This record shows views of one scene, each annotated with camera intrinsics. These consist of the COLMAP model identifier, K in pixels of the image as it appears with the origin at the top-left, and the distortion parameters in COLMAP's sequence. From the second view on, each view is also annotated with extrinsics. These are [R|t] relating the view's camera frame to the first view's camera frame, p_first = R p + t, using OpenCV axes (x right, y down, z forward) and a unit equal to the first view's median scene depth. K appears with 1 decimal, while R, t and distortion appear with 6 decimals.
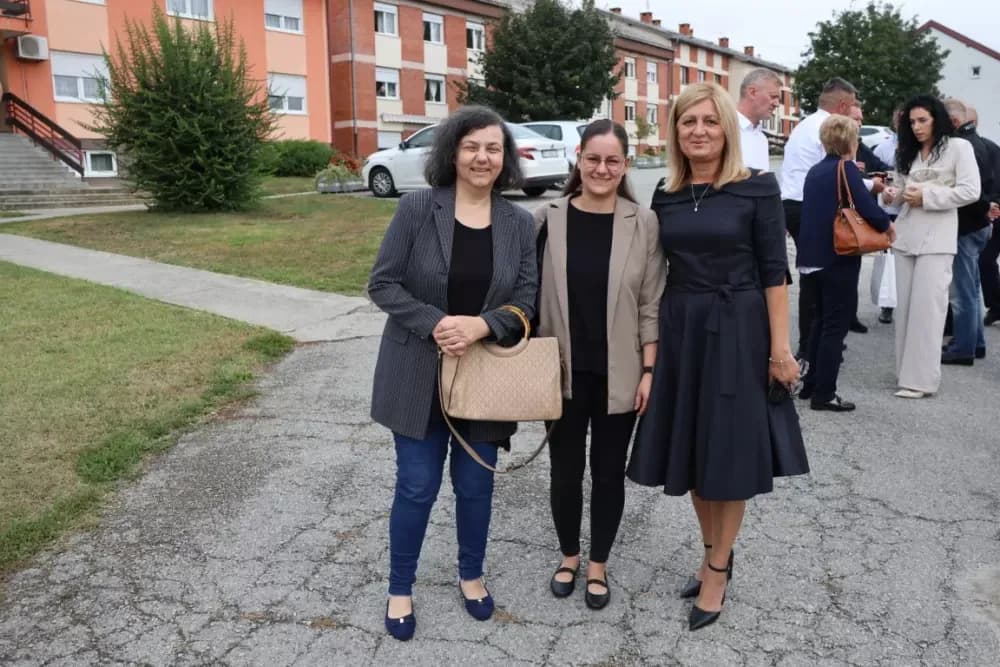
lens RADIAL K [[896.6, 0, 500.0], [0, 896.6, 333.5], [0, 0, 1]] dist [-0.114566, 0.155928]
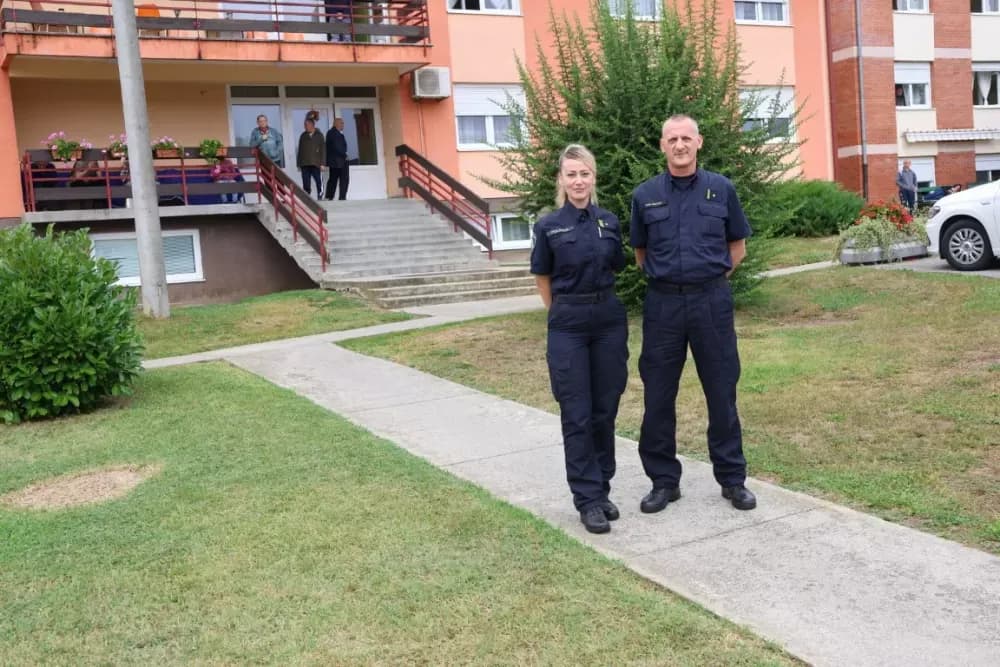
lens RADIAL K [[1290.3, 0, 500.0], [0, 1290.3, 333.5], [0, 0, 1]] dist [0.033326, 0.388321]
pose [[0.906894, -0.024092, -0.420669, -0.044302], [-0.016386, 0.995592, -0.092344, -0.024699], [0.421039, 0.090639, 0.902502, 0.099502]]
